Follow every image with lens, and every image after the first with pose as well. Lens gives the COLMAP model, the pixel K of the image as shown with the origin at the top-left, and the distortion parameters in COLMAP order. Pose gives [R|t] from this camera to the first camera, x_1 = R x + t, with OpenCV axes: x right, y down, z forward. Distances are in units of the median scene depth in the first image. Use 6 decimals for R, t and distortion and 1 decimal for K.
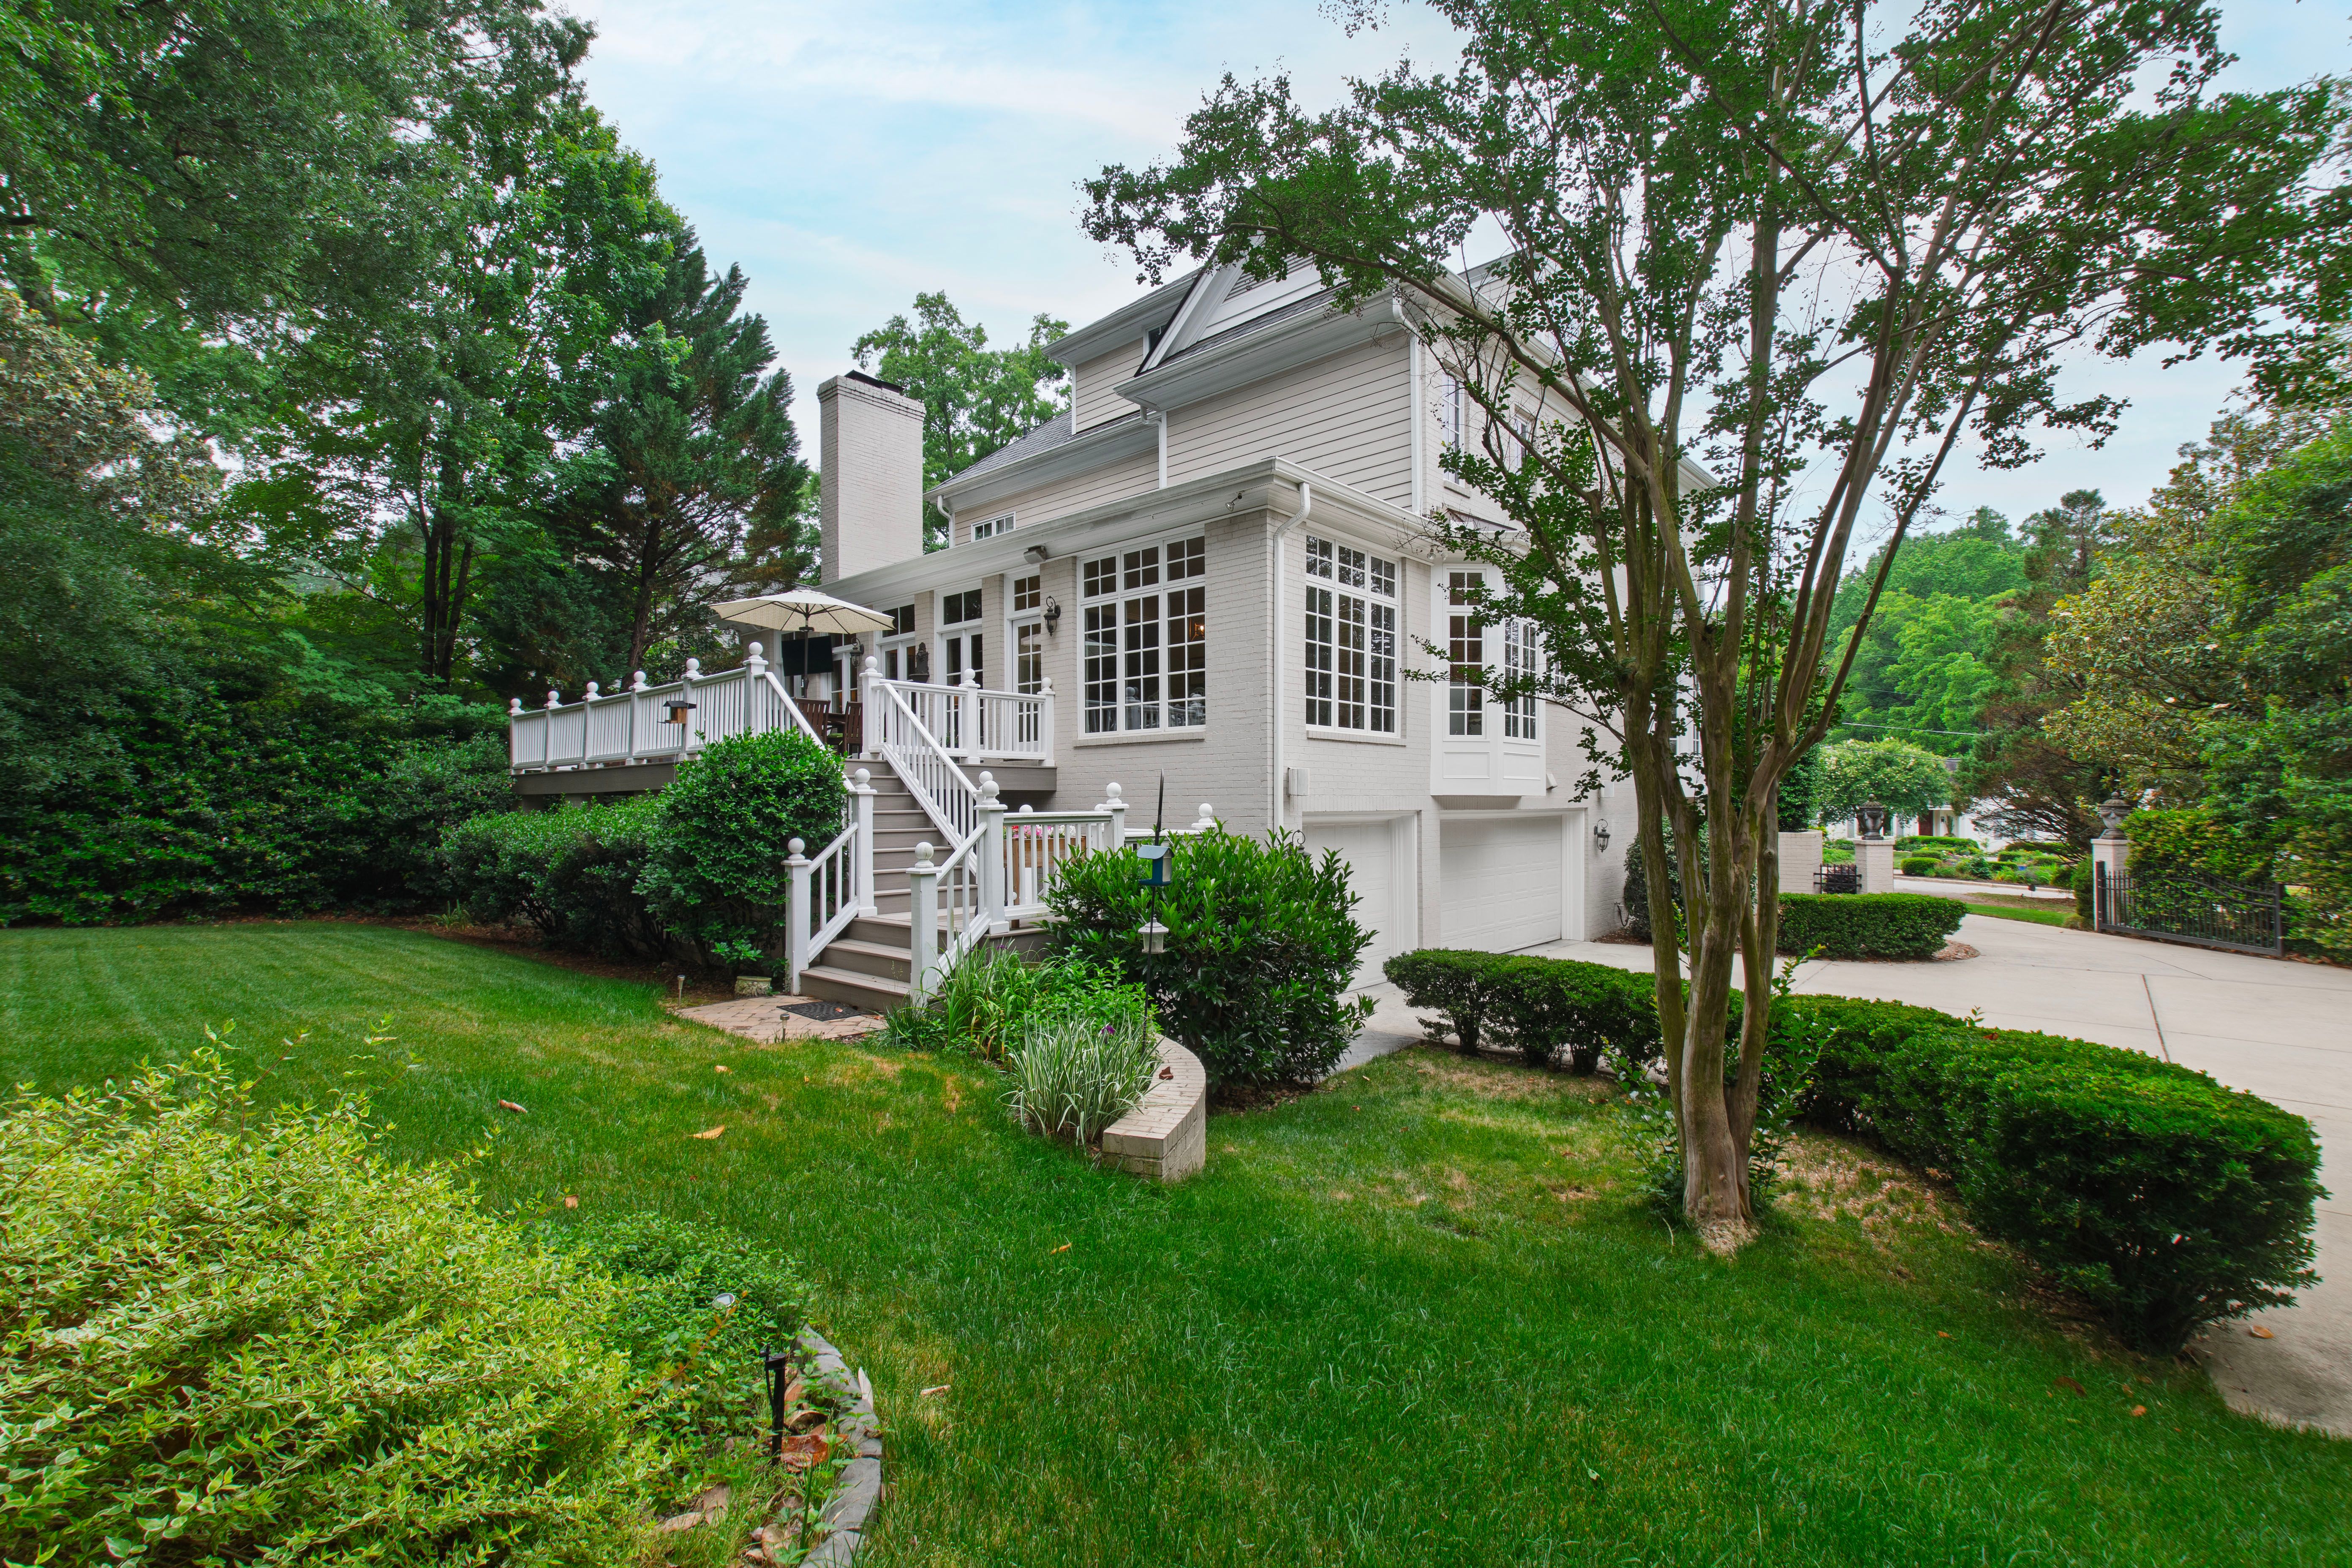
lens RADIAL K [[1033.9, 0, 1172.4], [0, 1033.9, 799.8], [0, 0, 1]] dist [0.001217, 0.000116]
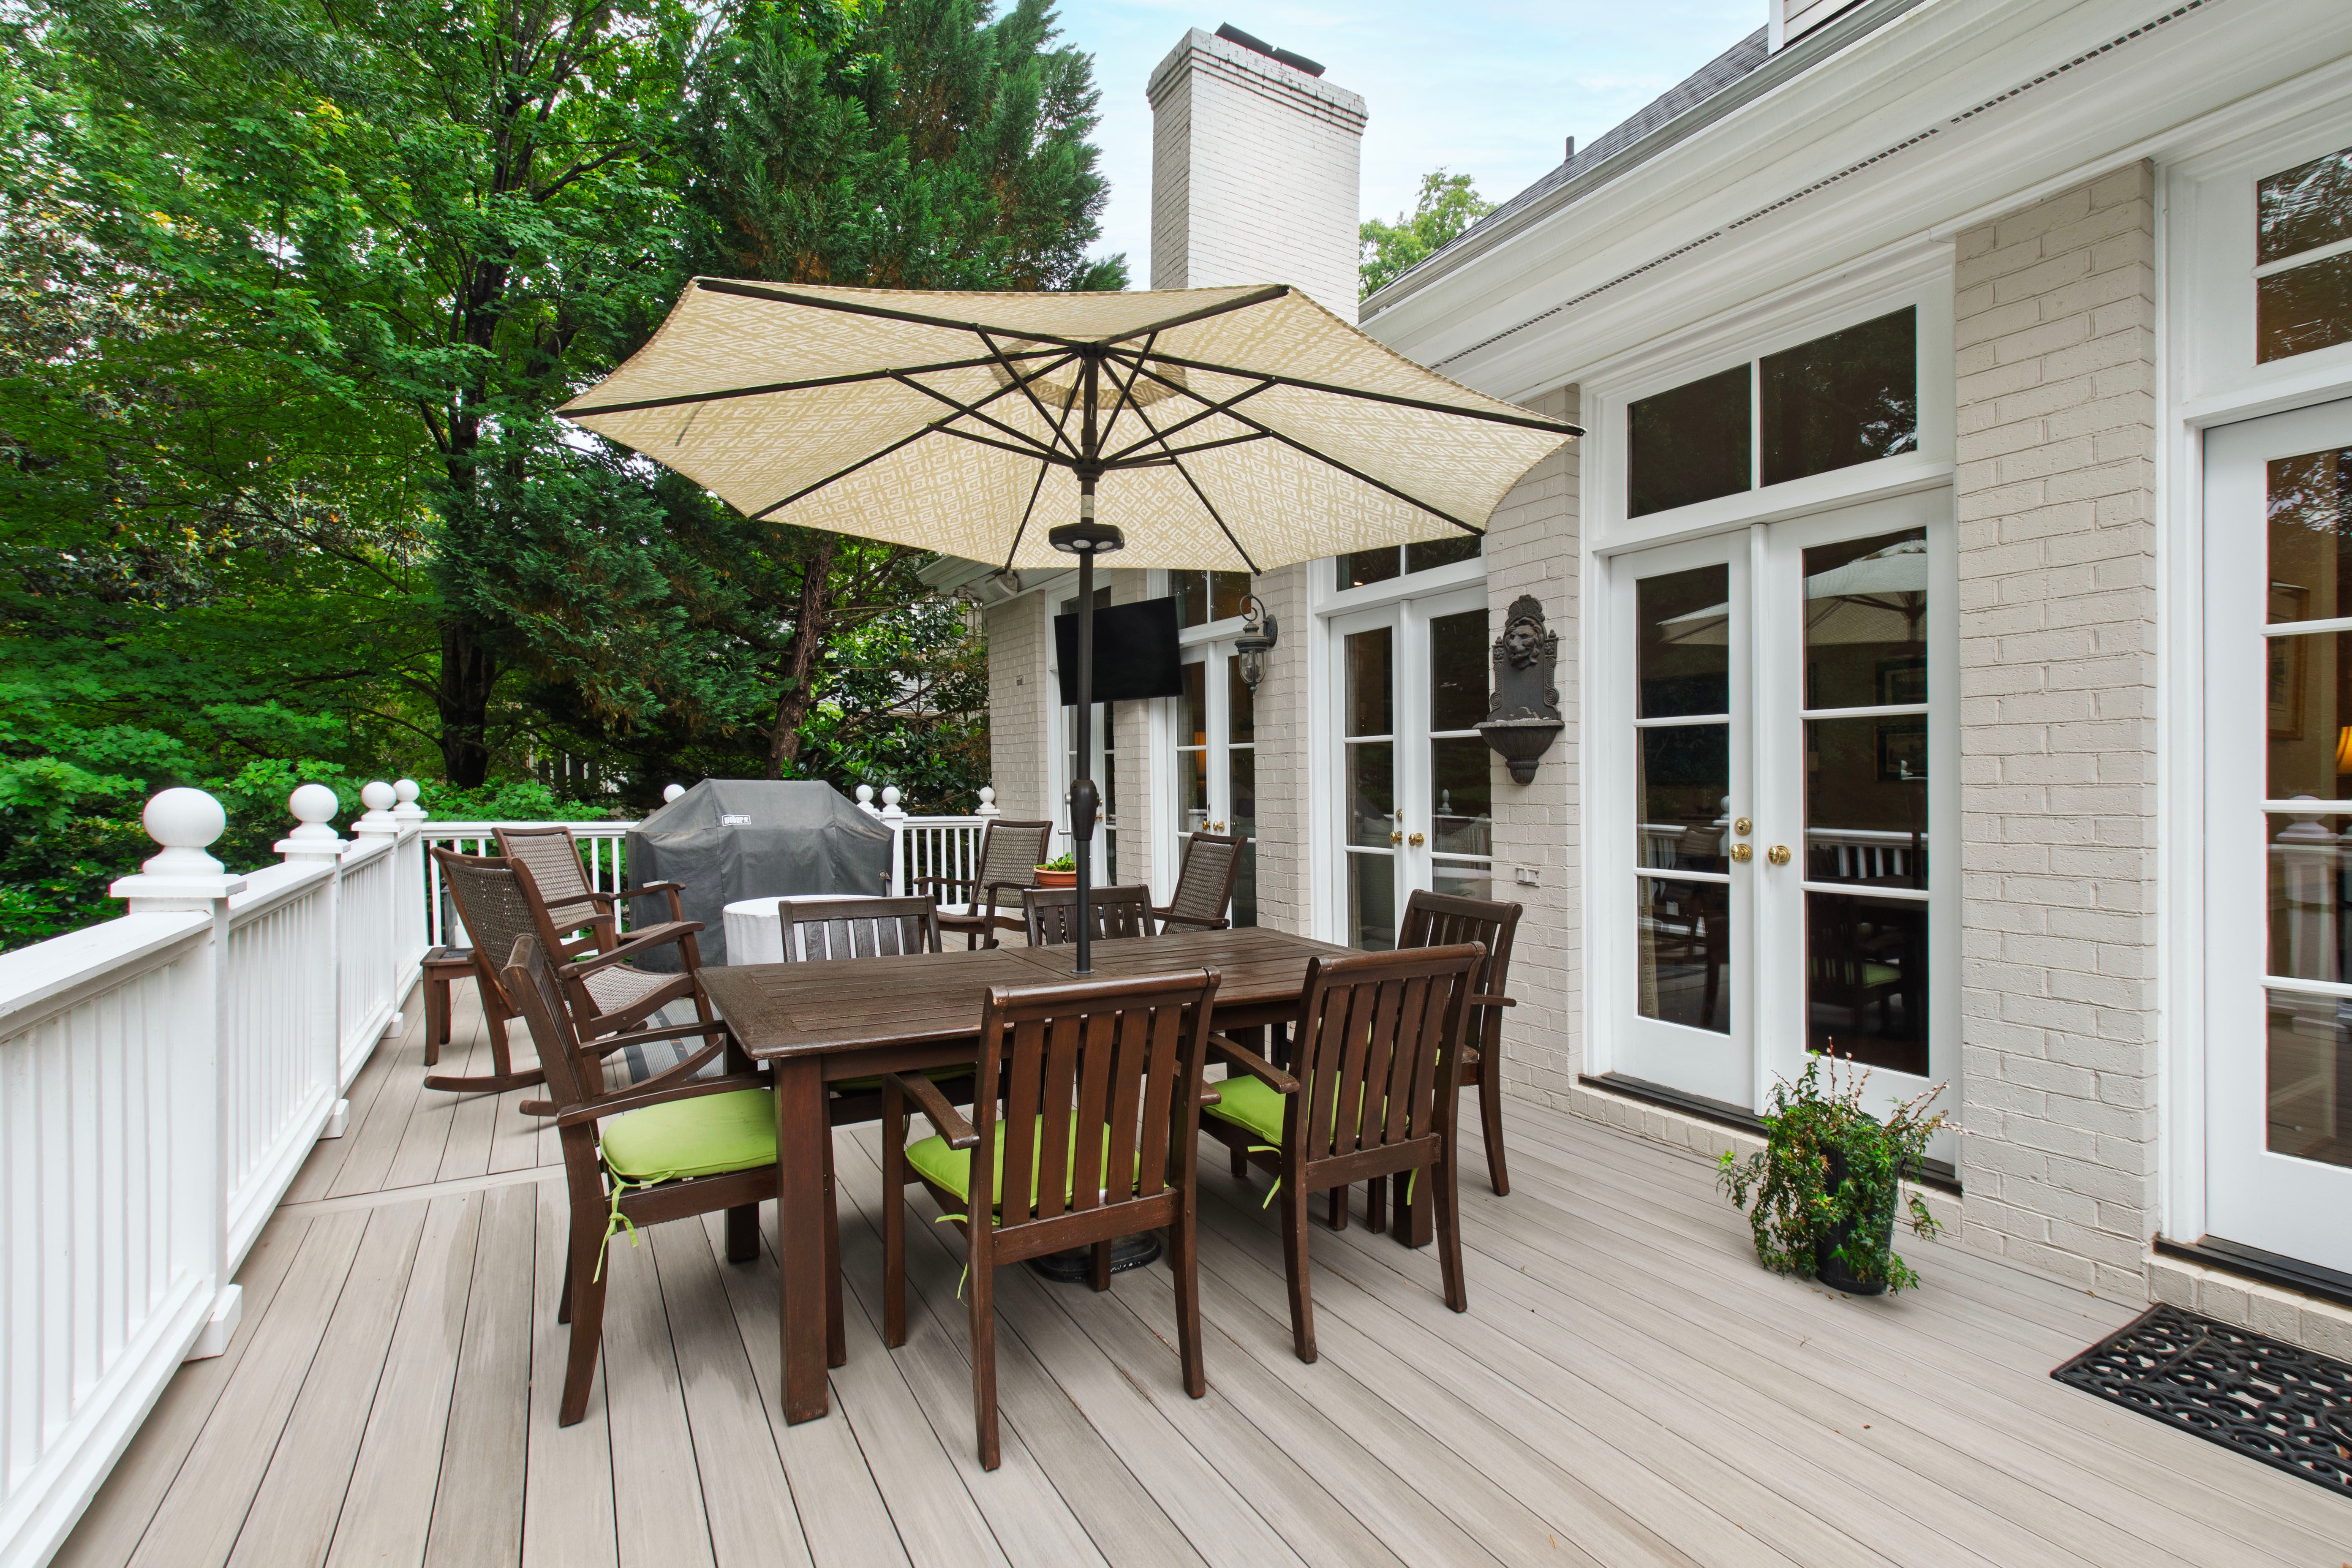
lens RADIAL K [[1033.9, 0, 1171.7], [0, 1033.9, 780.5], [0, 0, 1]] dist [0.001217, 0.000116]
pose [[0.953527, 0.007775, -0.301207, -0.290401], [-0.006006, 0.999959, 0.006799, -0.125634], [0.301247, -0.004674, 0.953535, 0.852207]]
